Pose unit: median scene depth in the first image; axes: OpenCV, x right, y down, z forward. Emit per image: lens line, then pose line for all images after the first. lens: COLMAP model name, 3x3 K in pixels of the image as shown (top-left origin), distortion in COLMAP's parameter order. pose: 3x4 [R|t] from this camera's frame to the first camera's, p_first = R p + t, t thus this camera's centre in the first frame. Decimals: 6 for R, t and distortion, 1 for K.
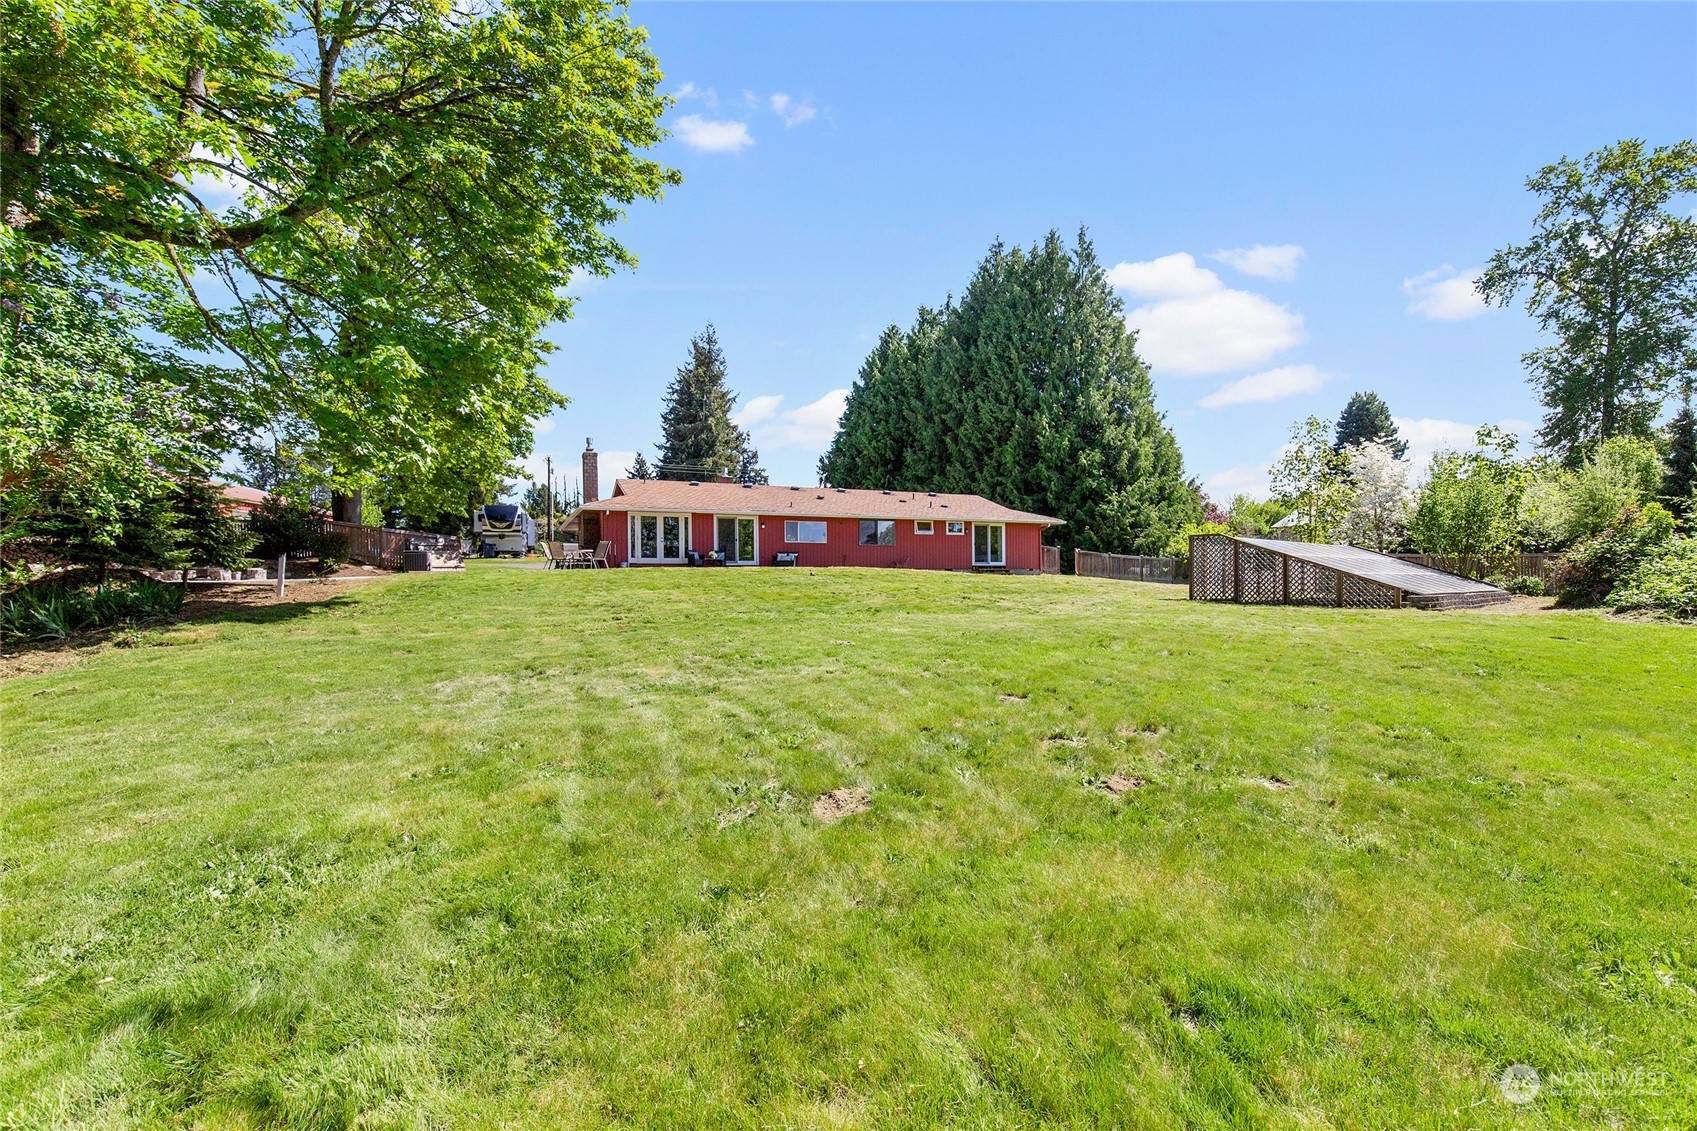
lens RADIAL K [[765.7, 0, 846.7], [0, 765.7, 560.9], [0, 0, 1]] dist [0.000618, 0.000156]
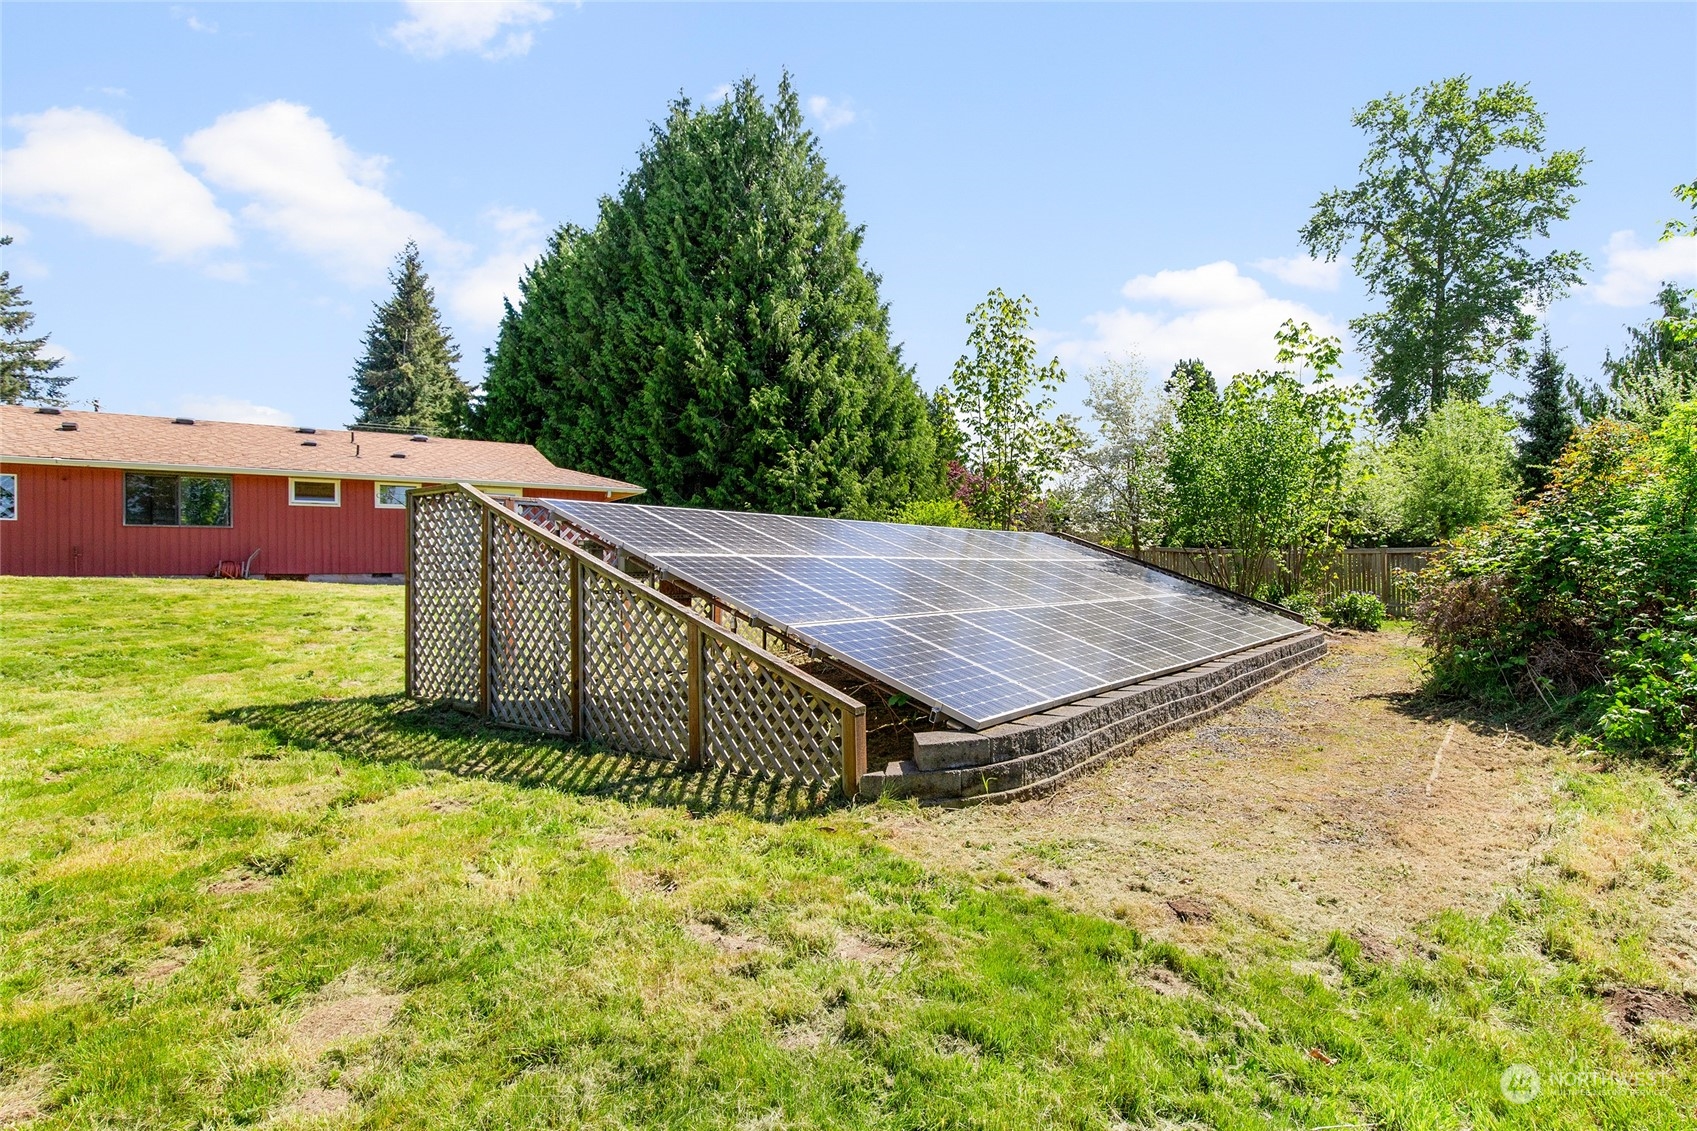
lens RADIAL K [[804.1, 0, 850.8], [0, 804.1, 532.4], [0, 0, 1]] dist [-0.001030, 0.000137]
pose [[0.986632, 0.007318, 0.162802, 0.196950], [-0.003641, 0.999732, -0.022878, -0.003345], [-0.162926, 0.021979, 0.986393, 0.221360]]
